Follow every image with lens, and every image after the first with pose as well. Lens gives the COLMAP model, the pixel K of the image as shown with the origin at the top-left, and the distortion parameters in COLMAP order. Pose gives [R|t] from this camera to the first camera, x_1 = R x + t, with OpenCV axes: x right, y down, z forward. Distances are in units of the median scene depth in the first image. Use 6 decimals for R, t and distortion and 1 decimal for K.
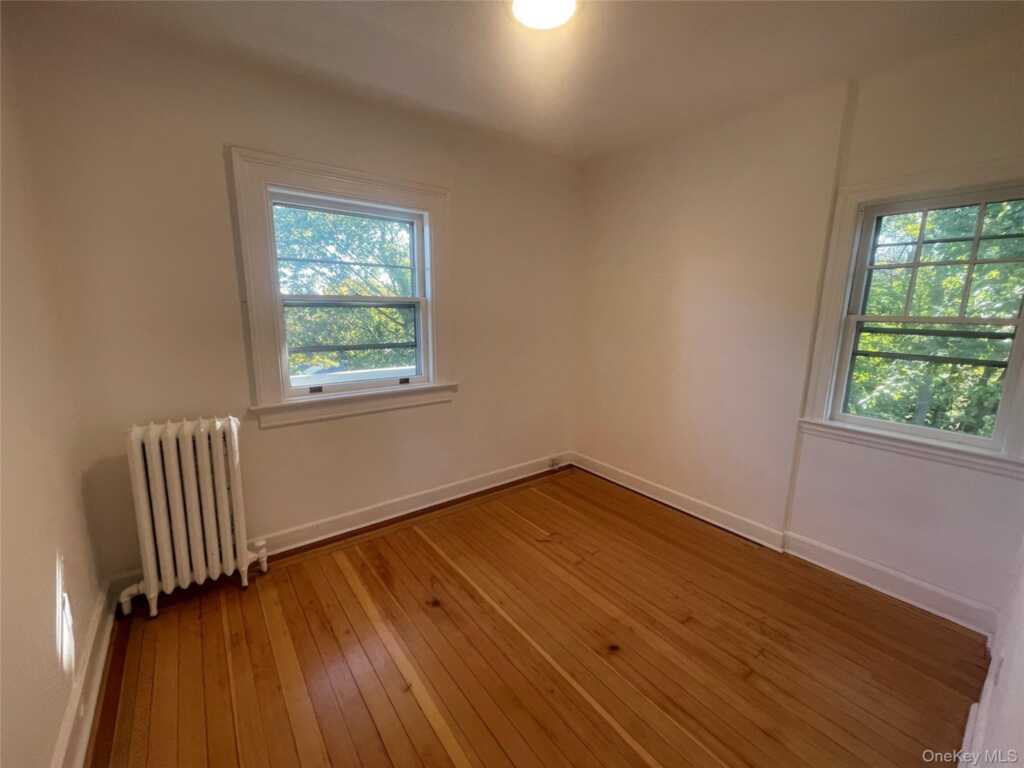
lens RADIAL K [[413.0, 0, 512.0], [0, 413.0, 384.0], [0, 0, 1]] dist [-0.001097, -0.000514]
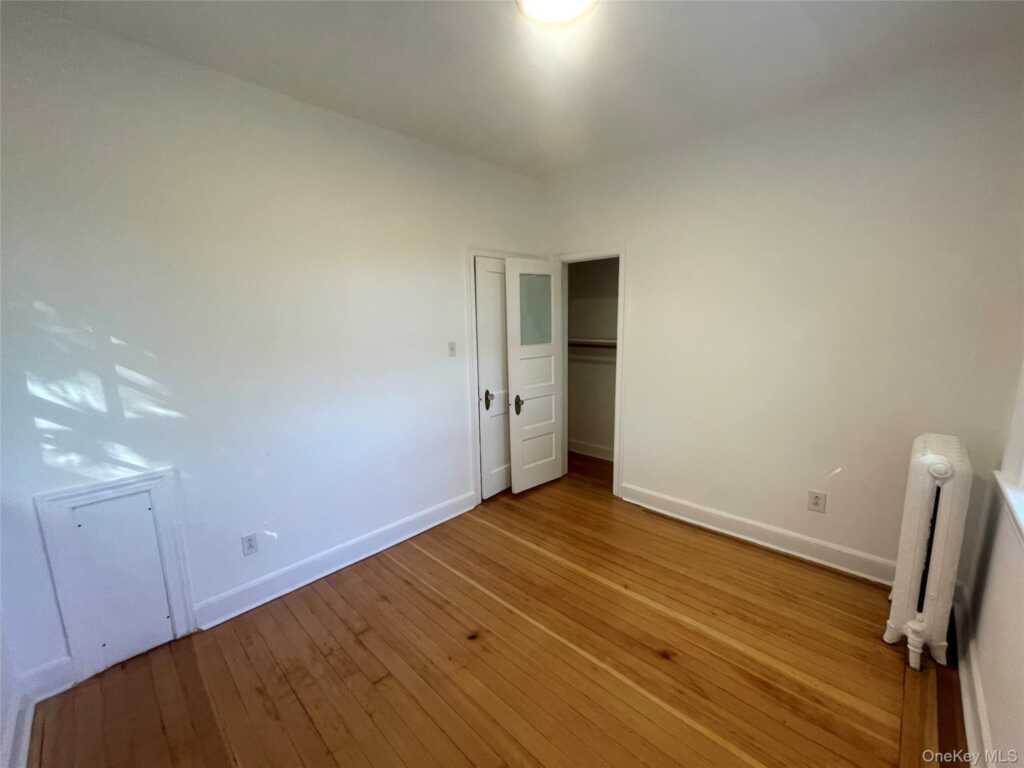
lens RADIAL K [[413.0, 0, 512.0], [0, 413.0, 384.0], [0, 0, 1]] dist [-0.001097, -0.000514]
pose [[-0.989278, 0.026251, -0.143666, 0.277685], [-0.023521, 0.942232, 0.334134, -0.334374], [0.144139, 0.333931, -0.931512, 1.754060]]
